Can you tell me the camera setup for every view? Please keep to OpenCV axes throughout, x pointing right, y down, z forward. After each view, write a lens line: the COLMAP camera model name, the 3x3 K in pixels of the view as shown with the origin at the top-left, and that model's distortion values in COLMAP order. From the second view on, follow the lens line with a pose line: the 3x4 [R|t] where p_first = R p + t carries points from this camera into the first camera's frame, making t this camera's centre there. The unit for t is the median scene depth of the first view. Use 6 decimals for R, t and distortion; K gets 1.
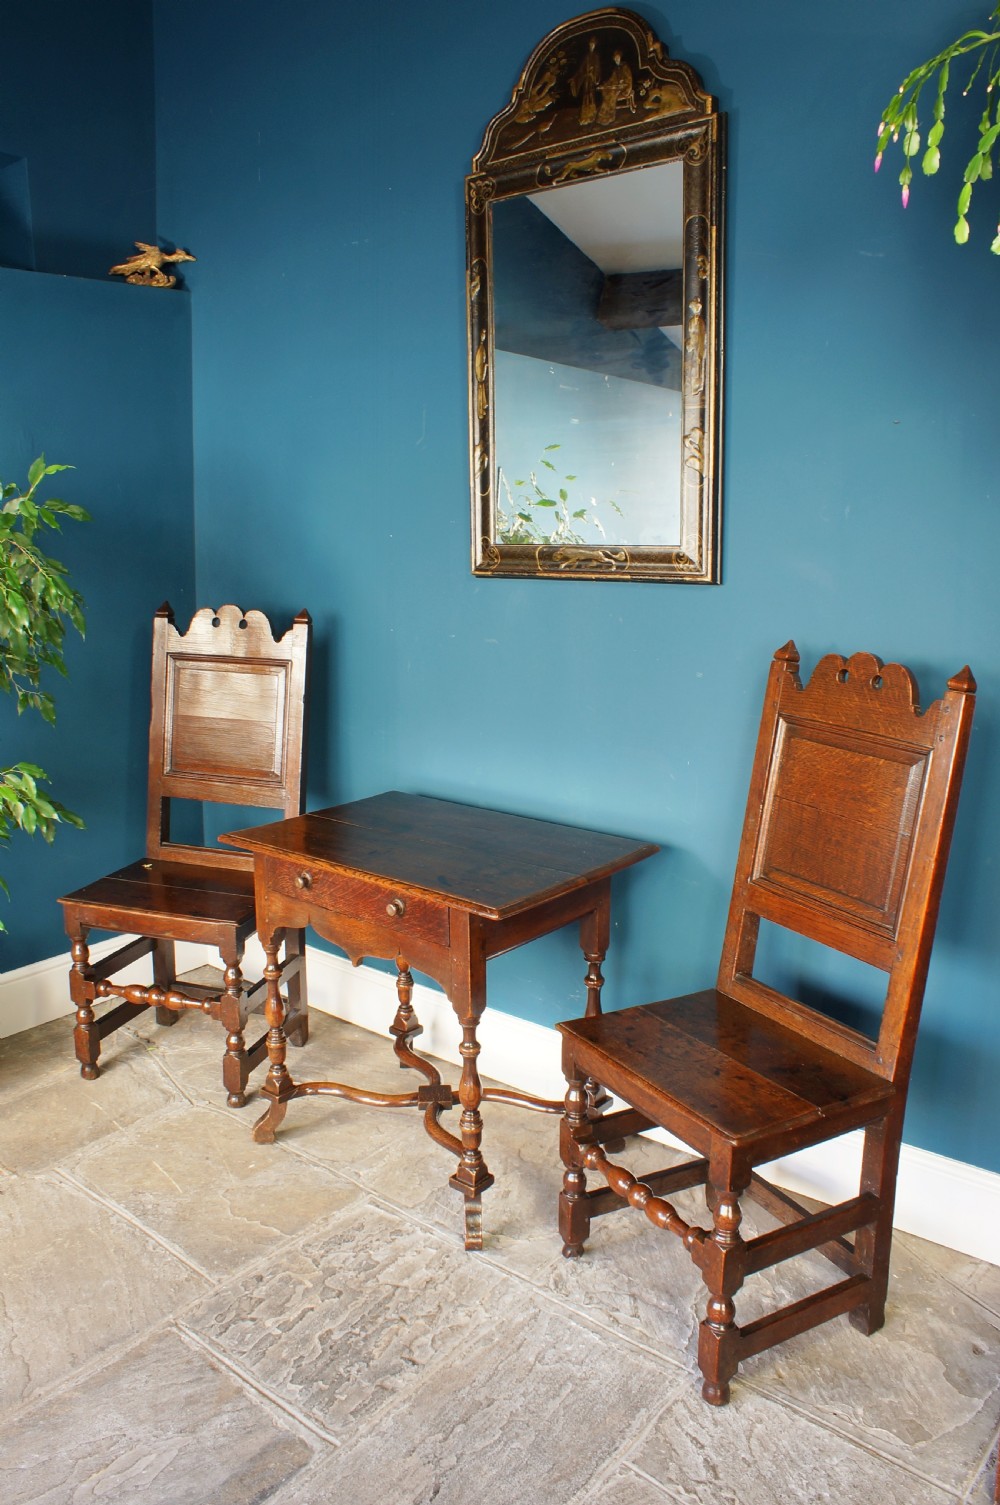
lens RADIAL K [[1168.2, 0, 500.0], [0, 1168.2, 752.5], [0, 0, 1]] dist [-0.158292, 0.140740]
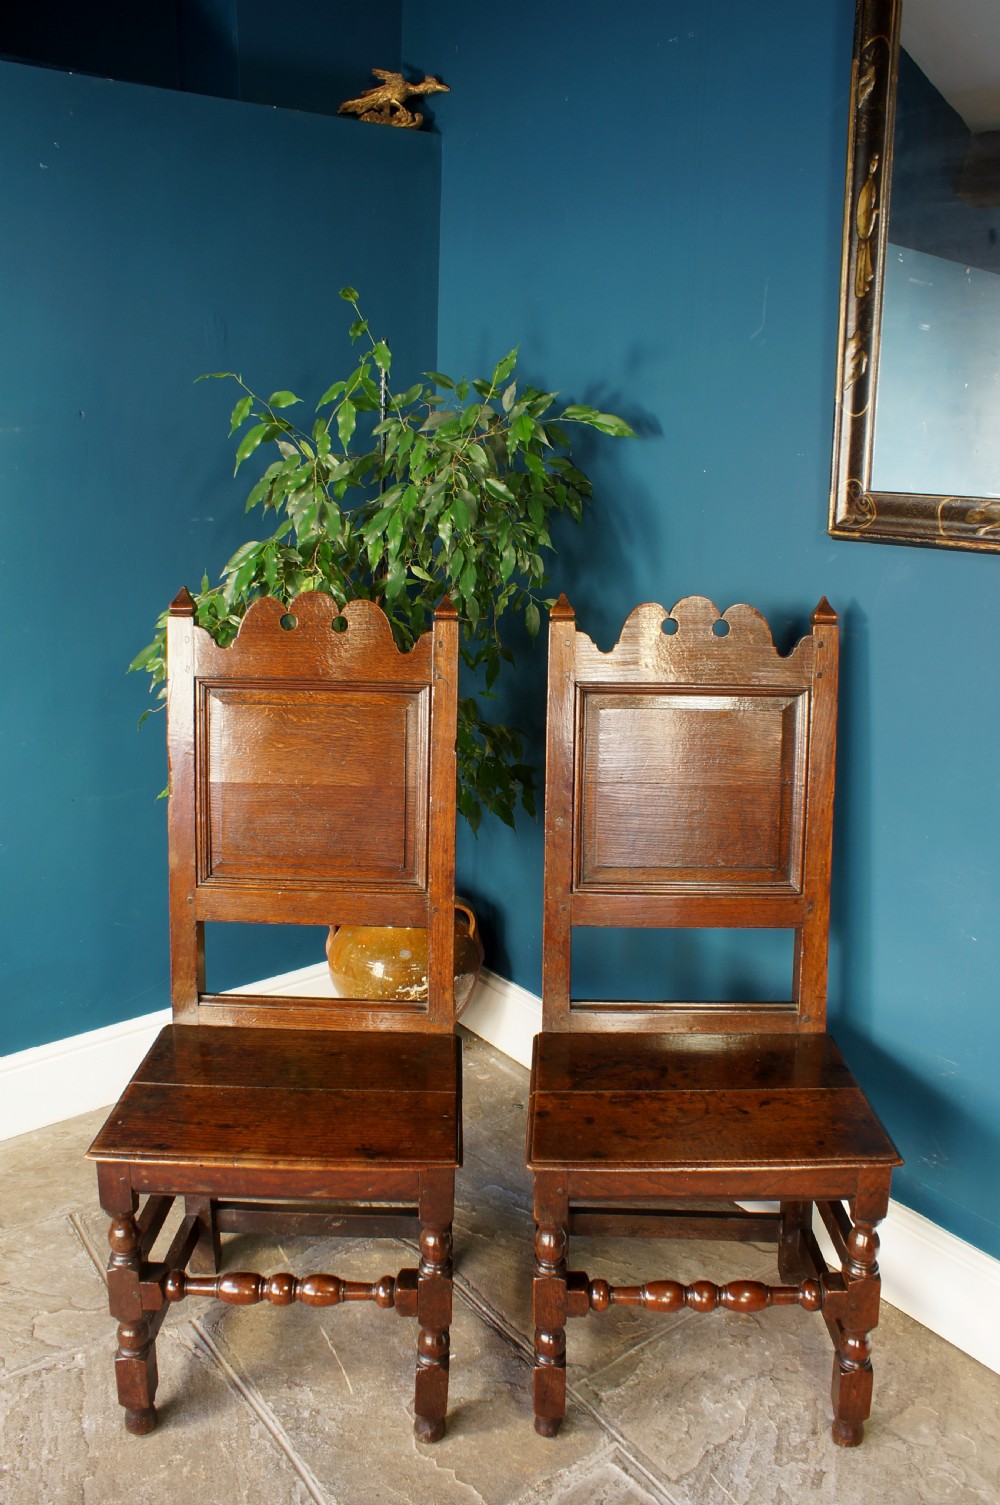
lens RADIAL K [[1168.2, 0, 500.0], [0, 1168.2, 752.5], [0, 0, 1]] dist [-0.158292, 0.140740]
pose [[0.976319, 0.070855, -0.204403, -0.075518], [-0.057733, 0.995912, 0.069469, -0.074181], [0.208489, -0.056023, 0.976419, 0.361415]]
